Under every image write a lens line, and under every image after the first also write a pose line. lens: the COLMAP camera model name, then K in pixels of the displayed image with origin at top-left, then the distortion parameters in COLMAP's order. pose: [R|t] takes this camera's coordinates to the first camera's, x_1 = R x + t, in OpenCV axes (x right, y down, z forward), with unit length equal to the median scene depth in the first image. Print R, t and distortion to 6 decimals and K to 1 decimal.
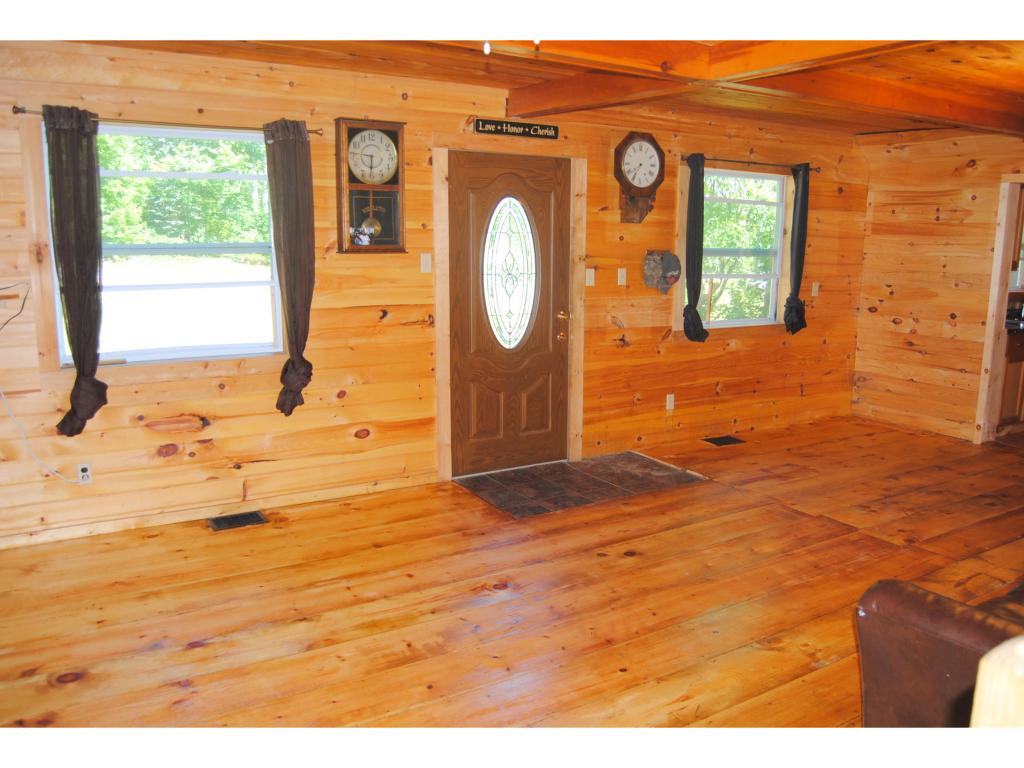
lens RADIAL K [[832.9, 0, 525.3], [0, 832.9, 399.8], [0, 0, 1]] dist [-0.093202, 0.033941]
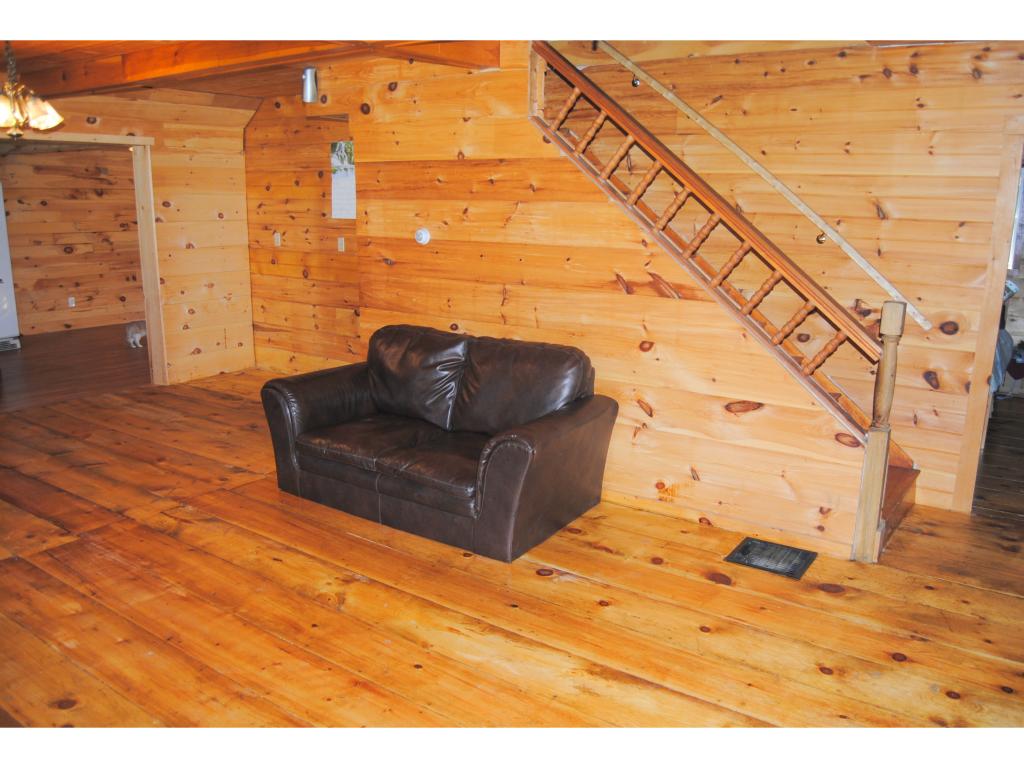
lens RADIAL K [[808.1, 0, 524.5], [0, 808.1, 399.7], [0, 0, 1]] dist [-0.095447, 0.039167]
pose [[-0.396807, -0.233988, 0.887578, -0.399654], [0.154646, 0.936099, 0.315916, -0.139118], [-0.904781, 0.262618, -0.335265, 0.651672]]
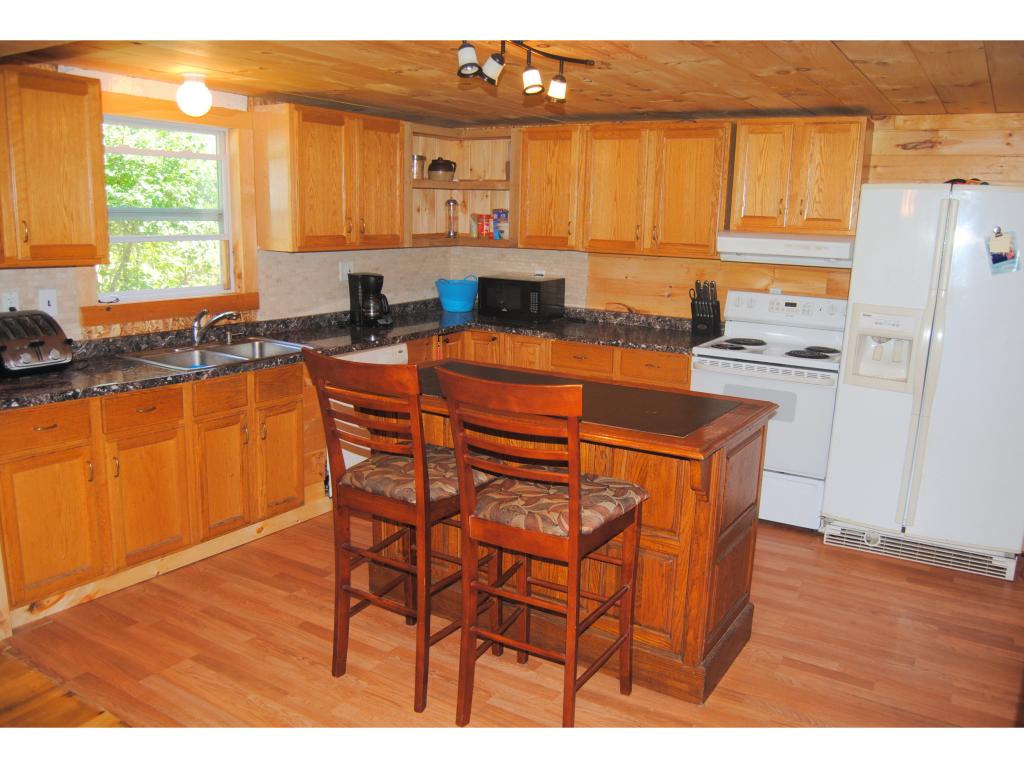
lens RADIAL K [[808.1, 0, 524.5], [0, 808.1, 399.7], [0, 0, 1]] dist [-0.095447, 0.039167]
pose [[0.896563, -0.082156, 0.435231, 0.832819], [0.066149, 0.996463, 0.051831, -0.112801], [-0.437950, -0.017680, 0.898826, 0.597111]]
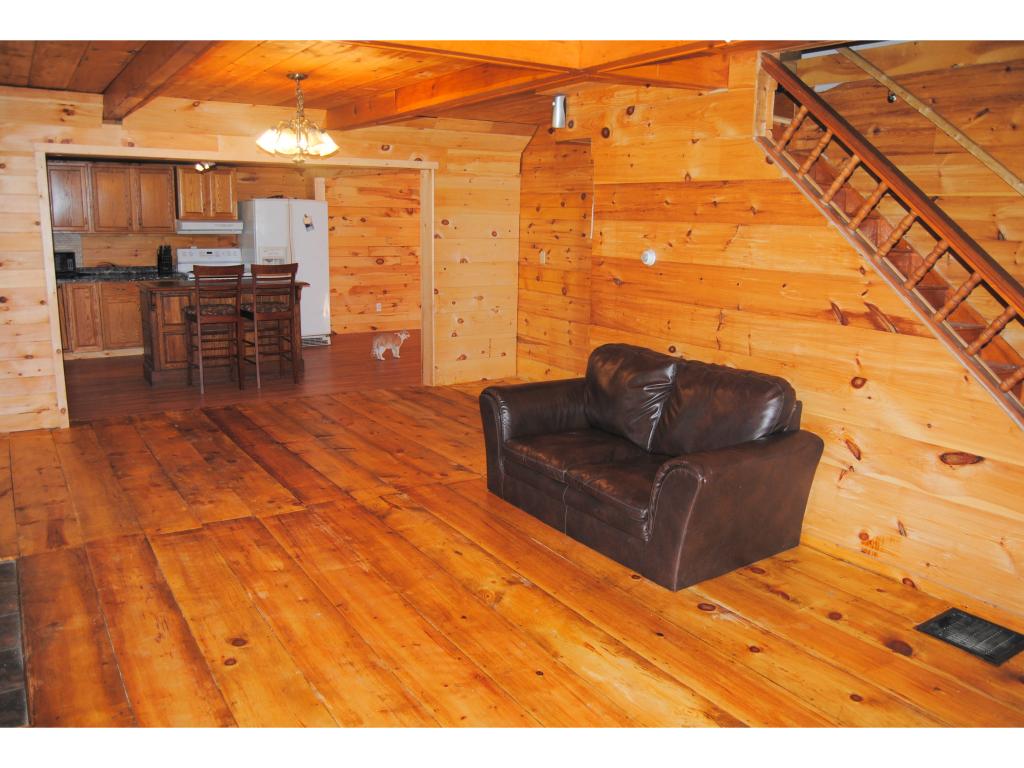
lens RADIAL K [[808.1, 0, 524.5], [0, 808.1, 399.7], [0, 0, 1]] dist [-0.095447, 0.039167]
pose [[-0.018174, -0.227046, 0.973714, -0.428913], [0.169593, 0.959063, 0.226795, -0.118848], [-0.985347, 0.169257, 0.021075, 0.549078]]
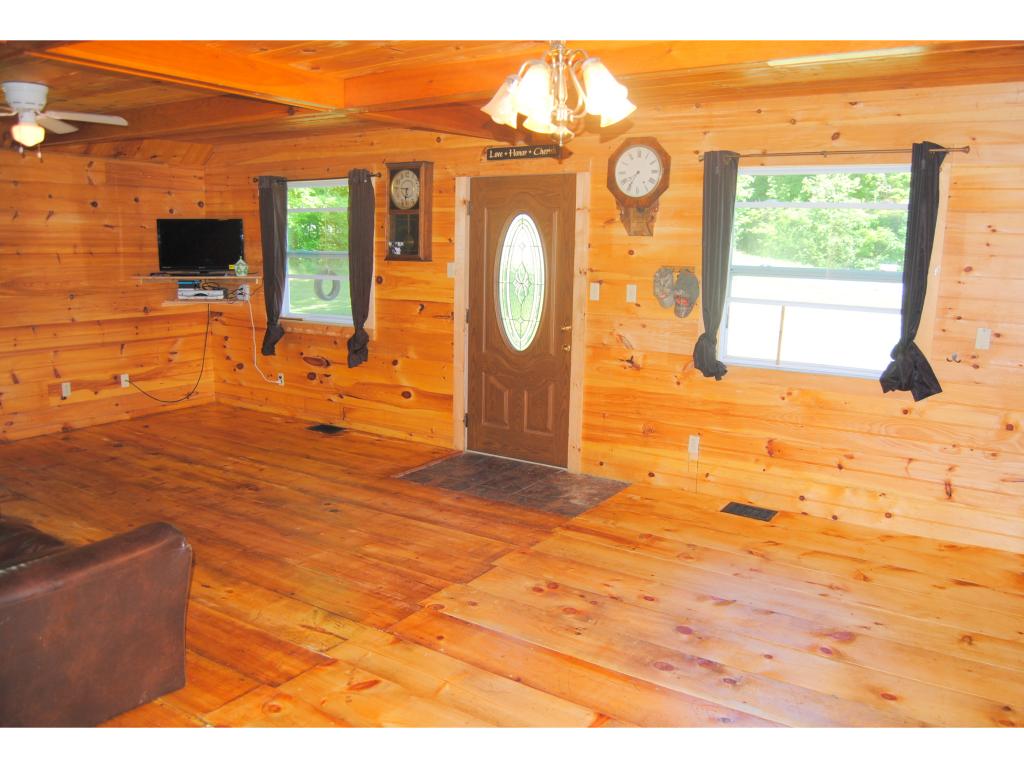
lens RADIAL K [[808.1, 0, 524.5], [0, 808.1, 399.7], [0, 0, 1]] dist [-0.095447, 0.039167]
pose [[0.411326, 0.168590, -0.895761, 1.001392], [-0.186036, 0.977587, 0.098564, -0.109955], [0.892301, 0.126102, 0.433471, 0.575243]]
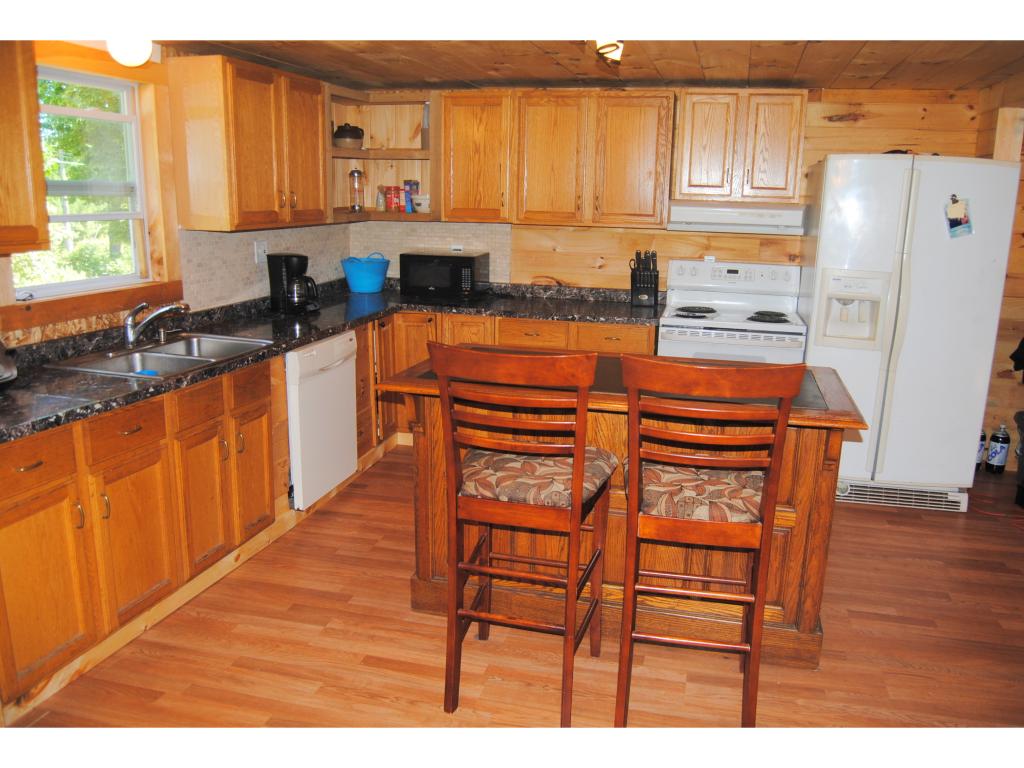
lens RADIAL K [[808.1, 0, 524.5], [0, 808.1, 399.7], [0, 0, 1]] dist [-0.095447, 0.039167]
pose [[0.725208, -0.162911, 0.668980, 0.683678], [0.118845, 0.986640, 0.111433, -0.138095], [-0.678196, -0.001307, 0.734880, 0.753450]]
